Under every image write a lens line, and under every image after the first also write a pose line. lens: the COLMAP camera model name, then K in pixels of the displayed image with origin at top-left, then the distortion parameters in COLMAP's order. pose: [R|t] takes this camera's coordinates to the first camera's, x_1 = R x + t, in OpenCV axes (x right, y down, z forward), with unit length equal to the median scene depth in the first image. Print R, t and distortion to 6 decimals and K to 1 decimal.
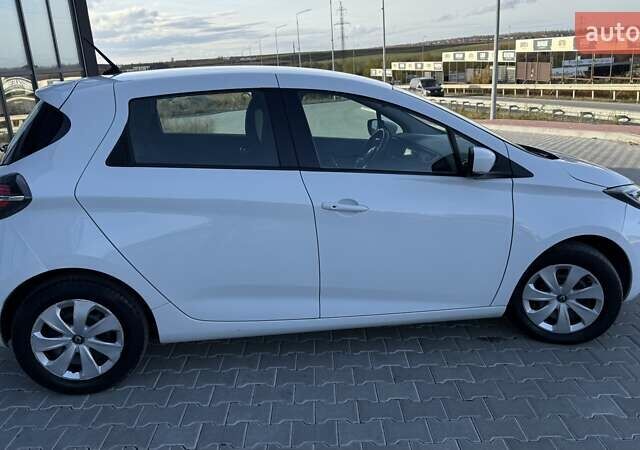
lens RADIAL K [[571.1, 0, 320.0], [0, 571.1, 225.0], [0, 0, 1]] dist [0.099382, -0.167975]
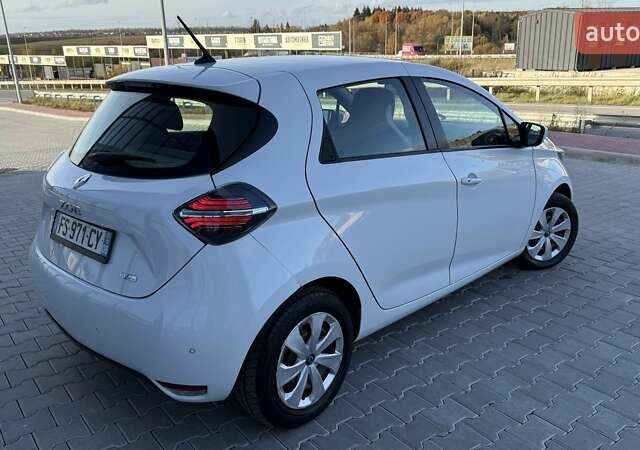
lens RADIAL K [[571.1, 0, 320.0], [0, 571.1, 225.0], [0, 0, 1]] dist [0.099382, -0.167975]
pose [[0.798852, -0.157694, 0.580489, -0.769792], [0.154033, 0.986477, 0.056008, -0.048144], [-0.581471, 0.044672, 0.812340, 0.222466]]
